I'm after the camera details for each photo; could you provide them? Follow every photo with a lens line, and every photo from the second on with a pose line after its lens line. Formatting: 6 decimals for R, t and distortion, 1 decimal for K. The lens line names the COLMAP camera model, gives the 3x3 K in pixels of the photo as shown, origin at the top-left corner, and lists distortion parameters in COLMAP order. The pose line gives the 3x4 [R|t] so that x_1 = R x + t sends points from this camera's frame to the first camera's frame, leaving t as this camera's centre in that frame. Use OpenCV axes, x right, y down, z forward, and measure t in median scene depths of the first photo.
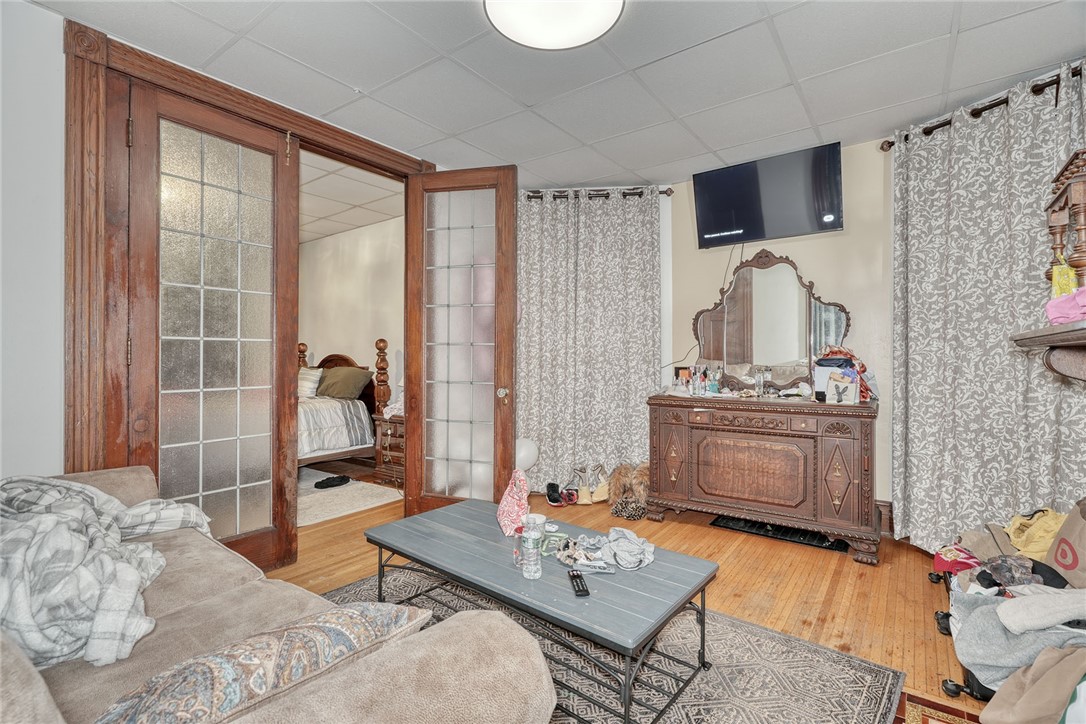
lens RADIAL K [[496.8, 0, 540.1], [0, 496.8, 358.5], [0, 0, 1]] dist [-0.000971, 0.000507]
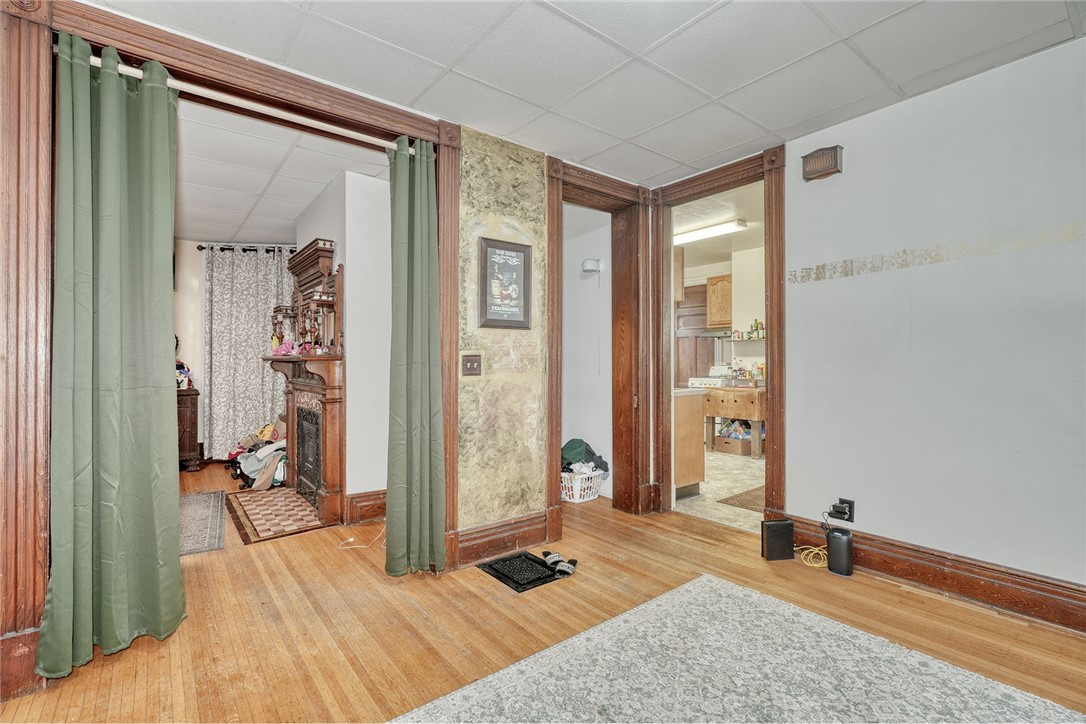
lens RADIAL K [[496.8, 0, 540.1], [0, 496.8, 358.5], [0, 0, 1]] dist [-0.000971, 0.000507]
pose [[0.264184, 0.007666, 0.964442, -0.746670], [-0.003682, 0.999969, -0.006940, -0.012074], [-0.964465, -0.001717, 0.264204, -0.704168]]
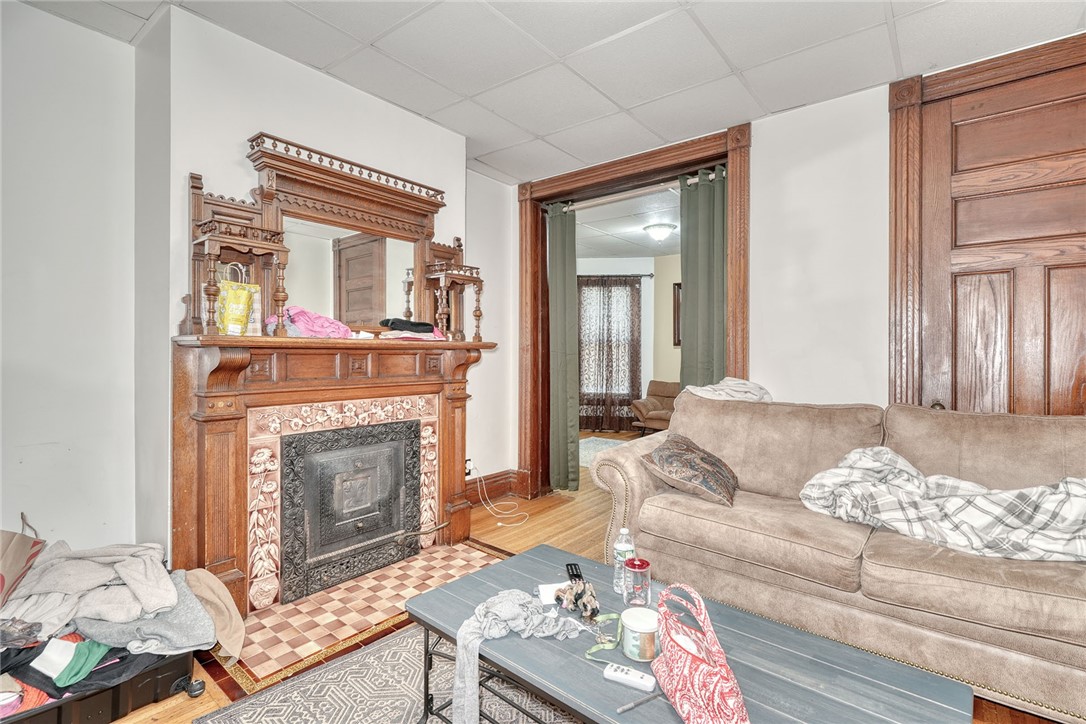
lens RADIAL K [[496.8, 0, 540.1], [0, 496.8, 358.5], [0, 0, 1]] dist [-0.000971, 0.000507]
pose [[-0.998780, -0.003874, 0.049235, 0.047940], [-0.003532, 0.999969, 0.007022, -0.002696], [-0.049260, 0.006840, -0.998763, 1.075459]]
